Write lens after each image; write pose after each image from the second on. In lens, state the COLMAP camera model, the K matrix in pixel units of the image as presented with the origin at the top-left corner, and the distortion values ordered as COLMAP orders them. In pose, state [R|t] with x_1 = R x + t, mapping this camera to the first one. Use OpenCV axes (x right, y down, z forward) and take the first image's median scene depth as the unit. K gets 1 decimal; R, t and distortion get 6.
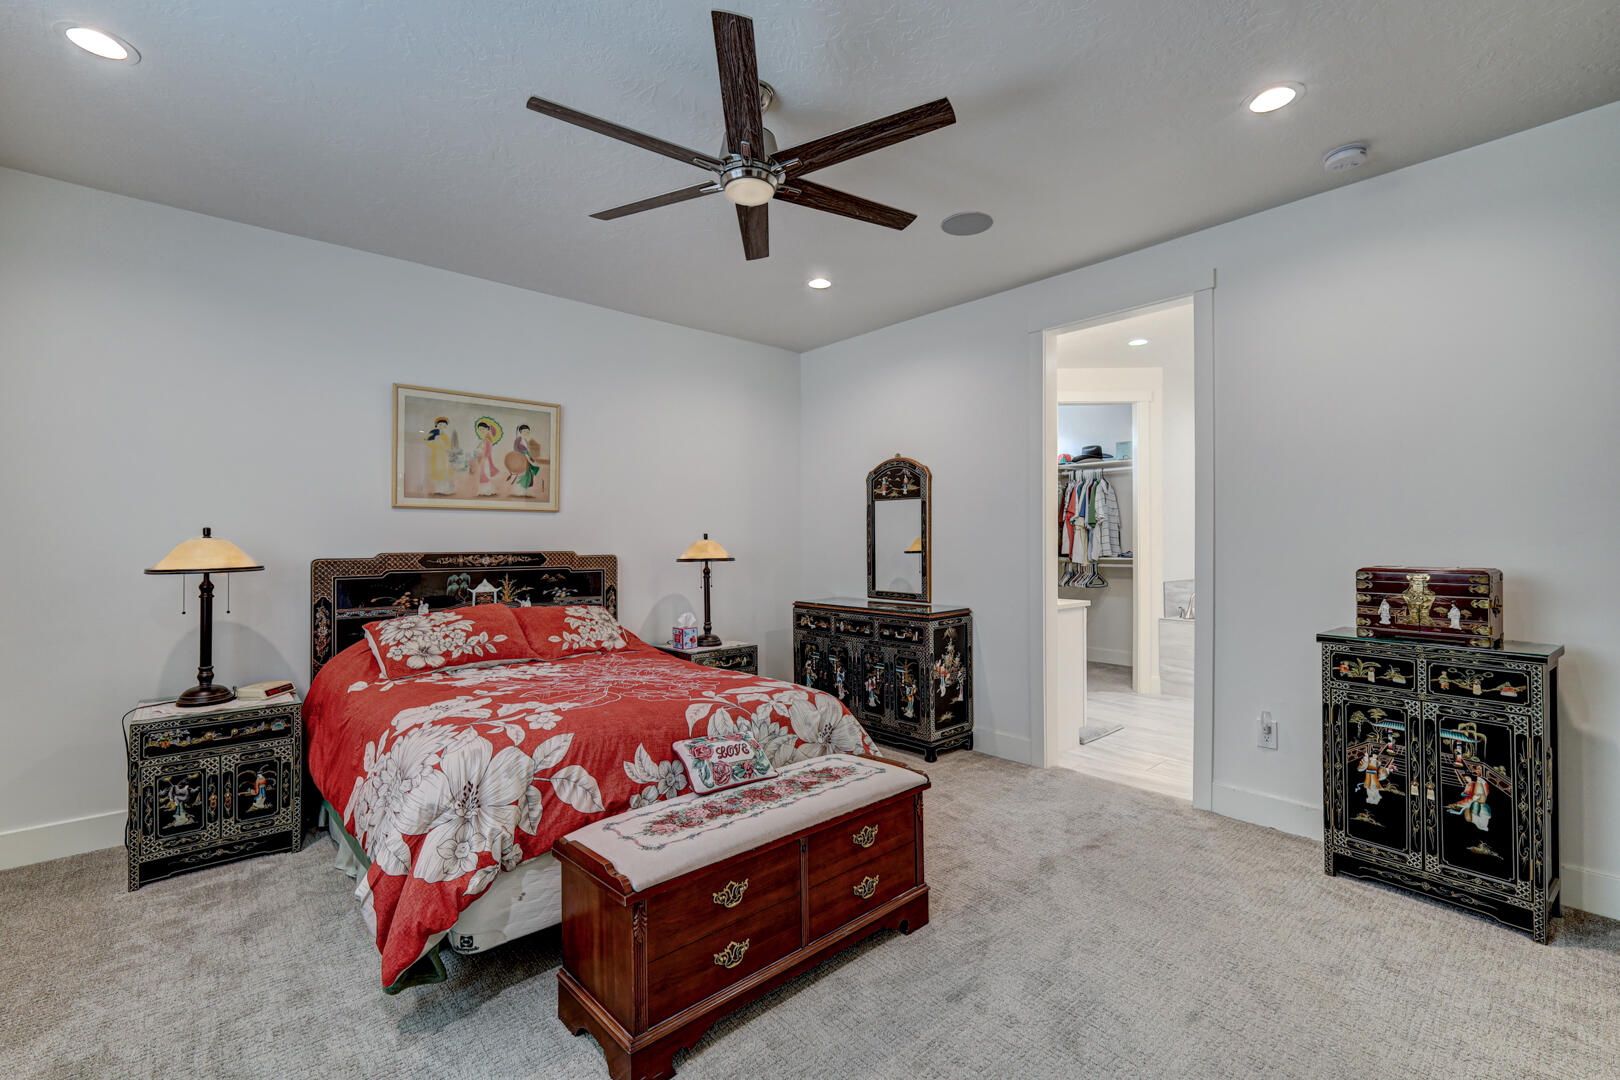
lens RADIAL K [[711.7, 0, 810.0], [0, 711.7, 540.0], [0, 0, 1]] dist [0.035347, -0.000177]
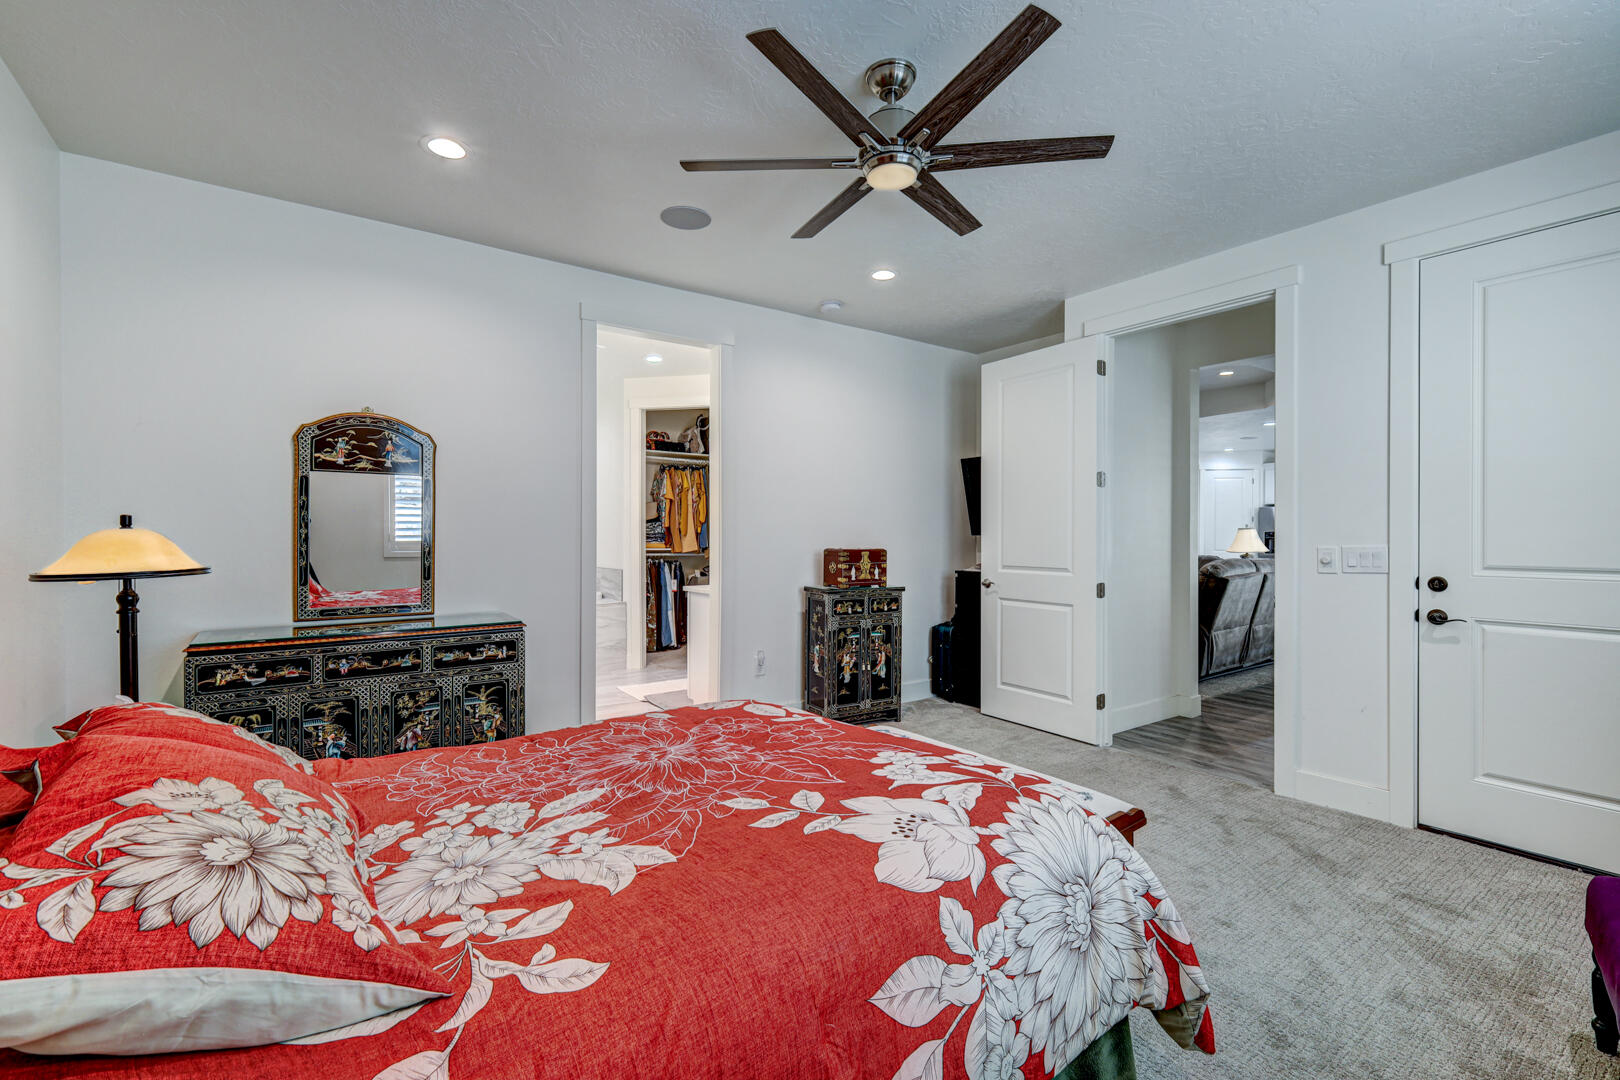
lens RADIAL K [[711.7, 0, 810.0], [0, 711.7, 540.0], [0, 0, 1]] dist [0.035347, -0.000177]
pose [[0.121191, -0.009422, 0.992585, -0.943158], [-0.004641, 0.999939, 0.010058, -0.000726], [-0.992618, -0.005826, 0.121139, 0.874658]]
